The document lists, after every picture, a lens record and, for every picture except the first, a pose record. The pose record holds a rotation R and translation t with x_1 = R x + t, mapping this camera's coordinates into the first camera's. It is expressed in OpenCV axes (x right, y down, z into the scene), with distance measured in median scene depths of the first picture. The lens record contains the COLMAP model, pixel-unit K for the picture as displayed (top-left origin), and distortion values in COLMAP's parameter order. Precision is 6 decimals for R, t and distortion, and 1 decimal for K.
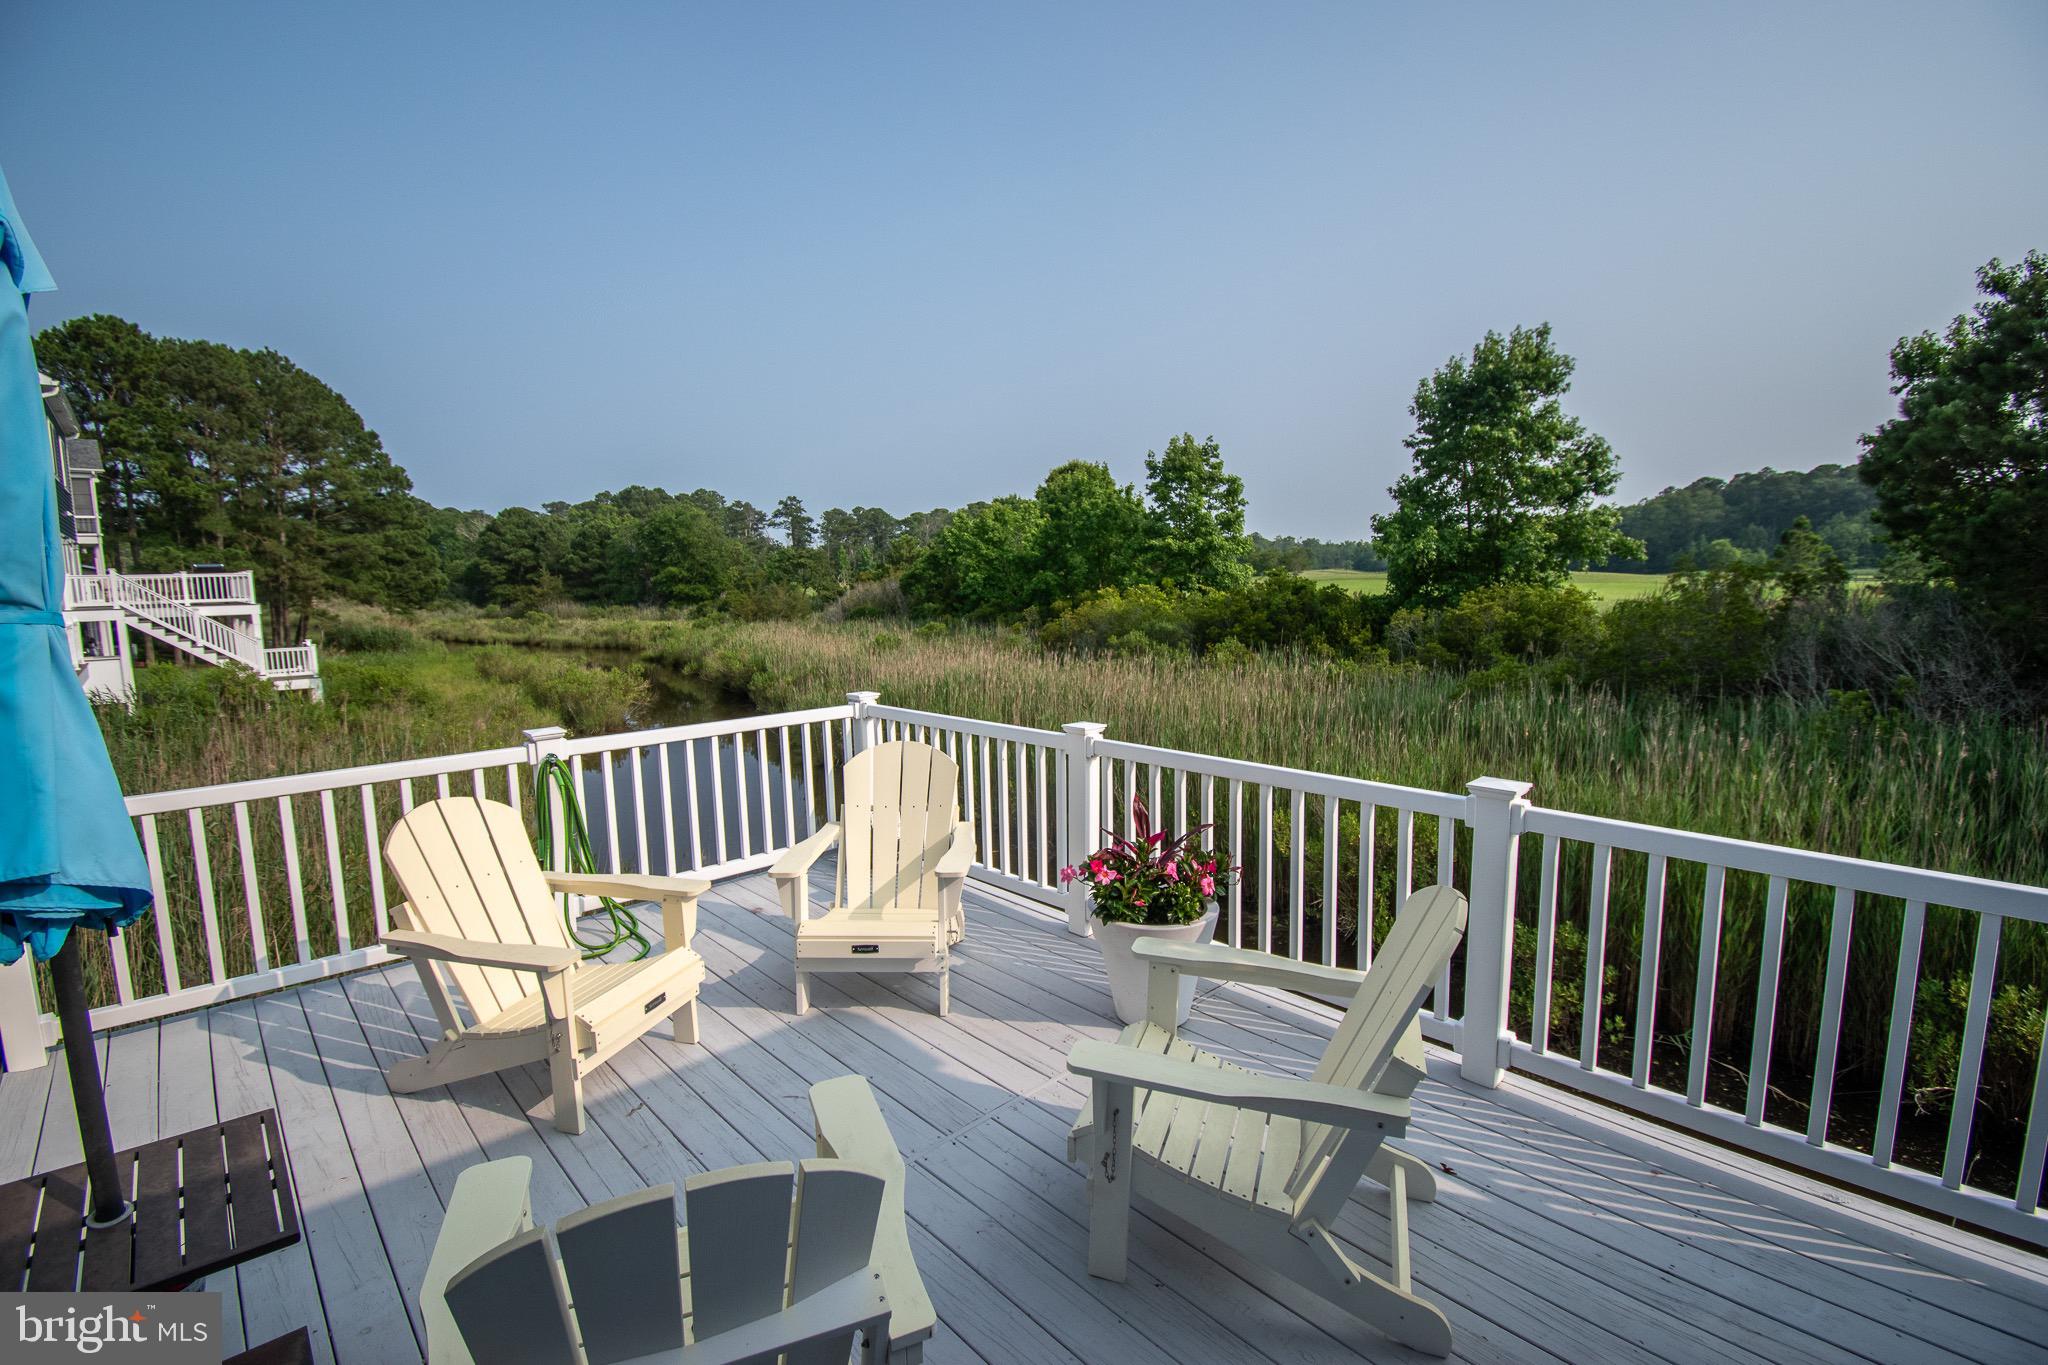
lens RADIAL K [[902.2, 0, 1033.7], [0, 902.2, 688.7], [0, 0, 1]] dist [0.014720, -0.022306]
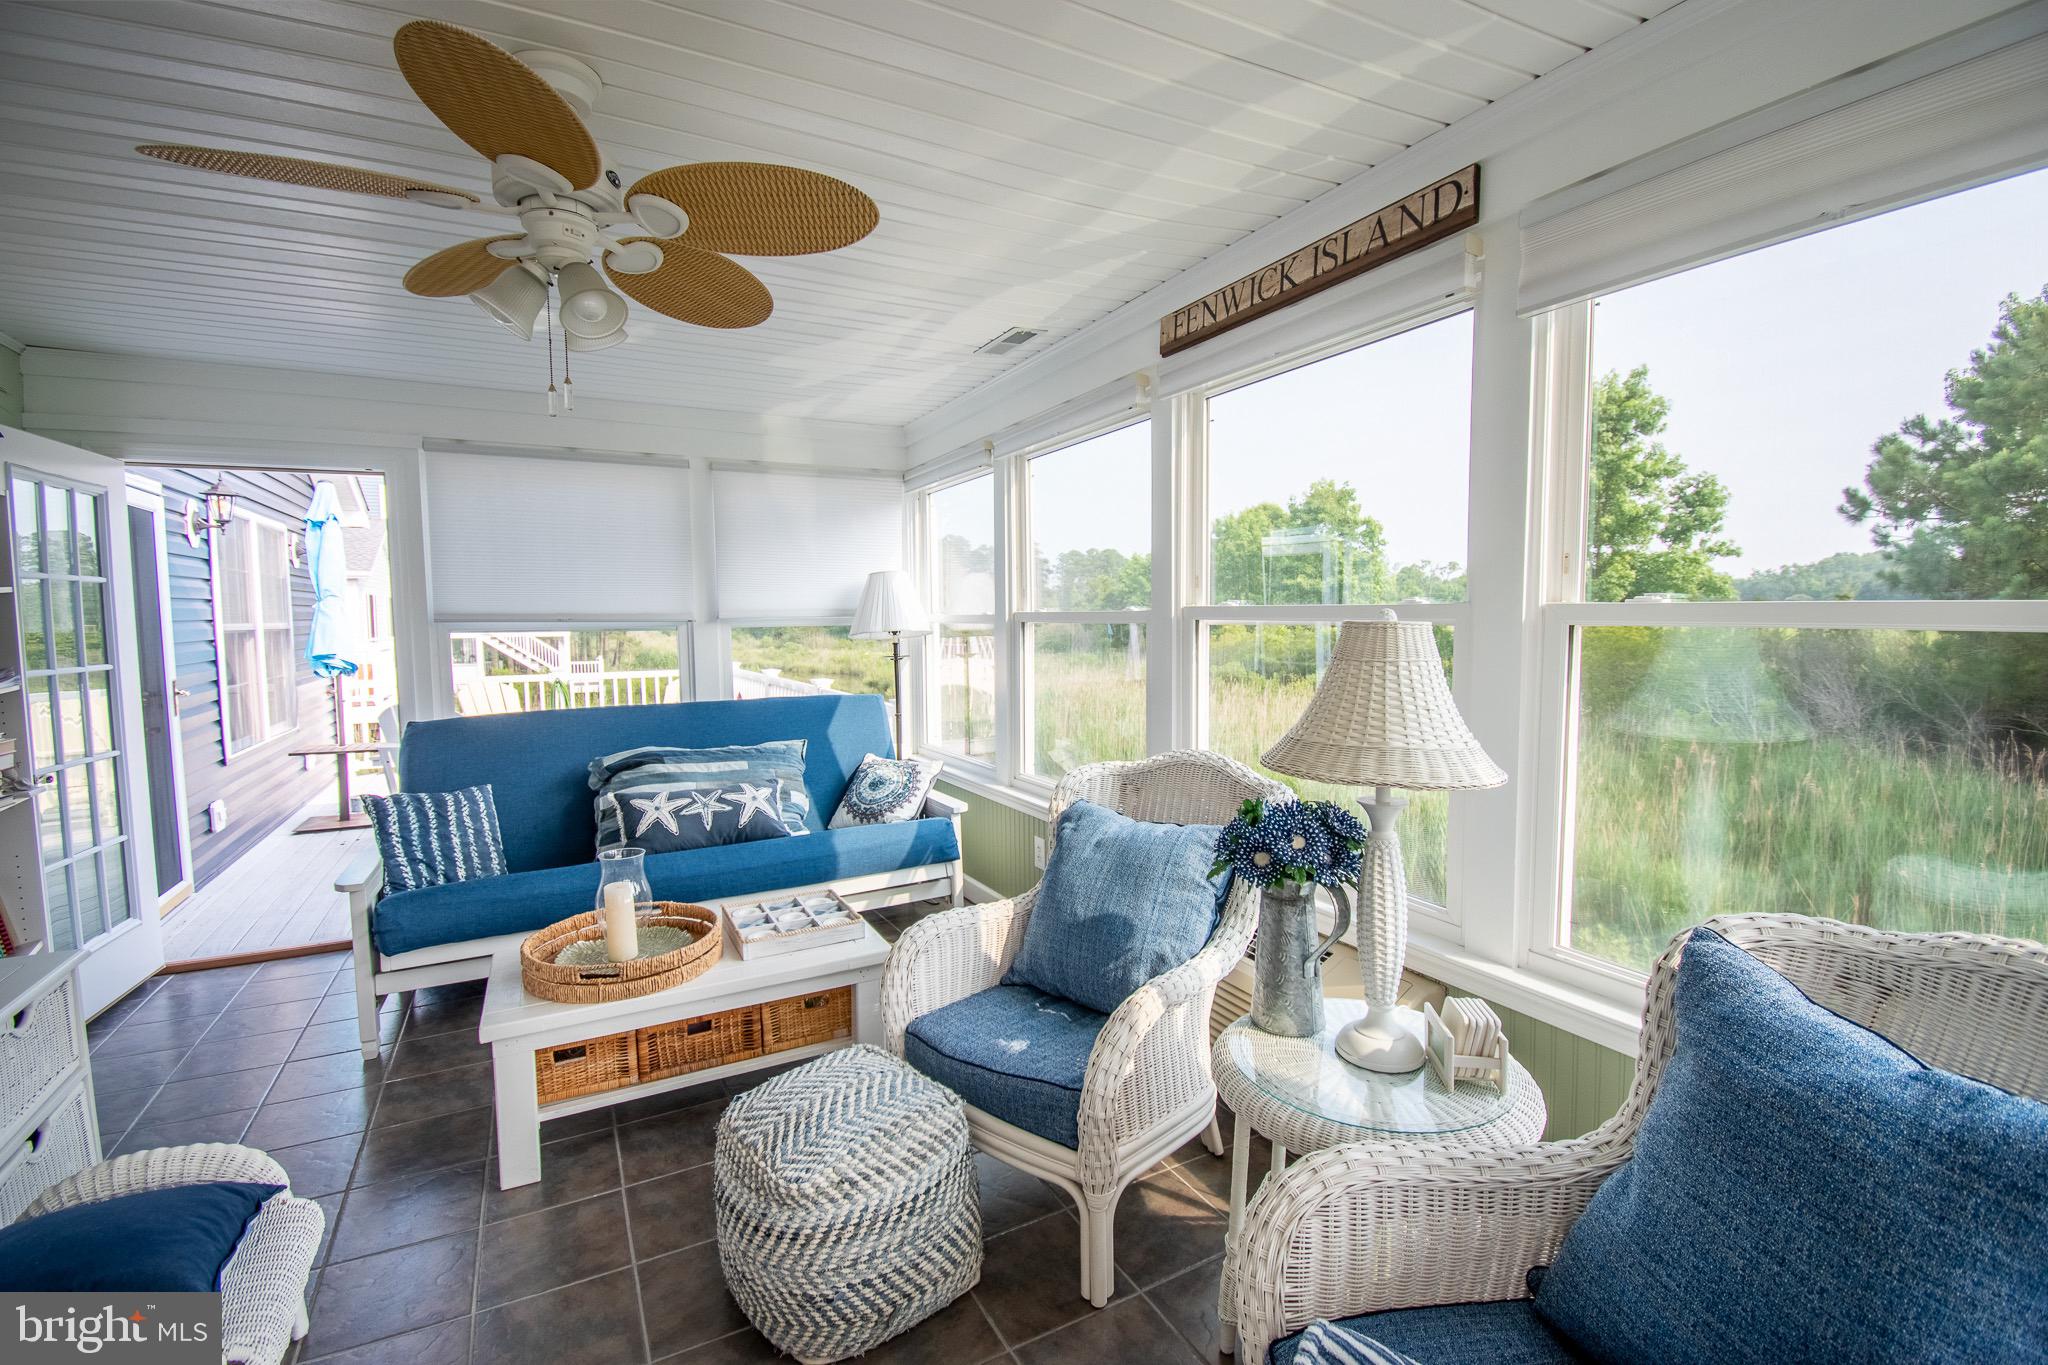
lens RADIAL K [[902.2, 0, 1030.2], [0, 902.2, 679.1], [0, 0, 1]] dist [0.014720, -0.022306]
pose [[0.963402, 0.025369, -0.266858, 0.167572], [-0.039650, 0.998047, -0.048266, 0.019514], [0.265112, 0.057080, 0.962526, -0.117897]]
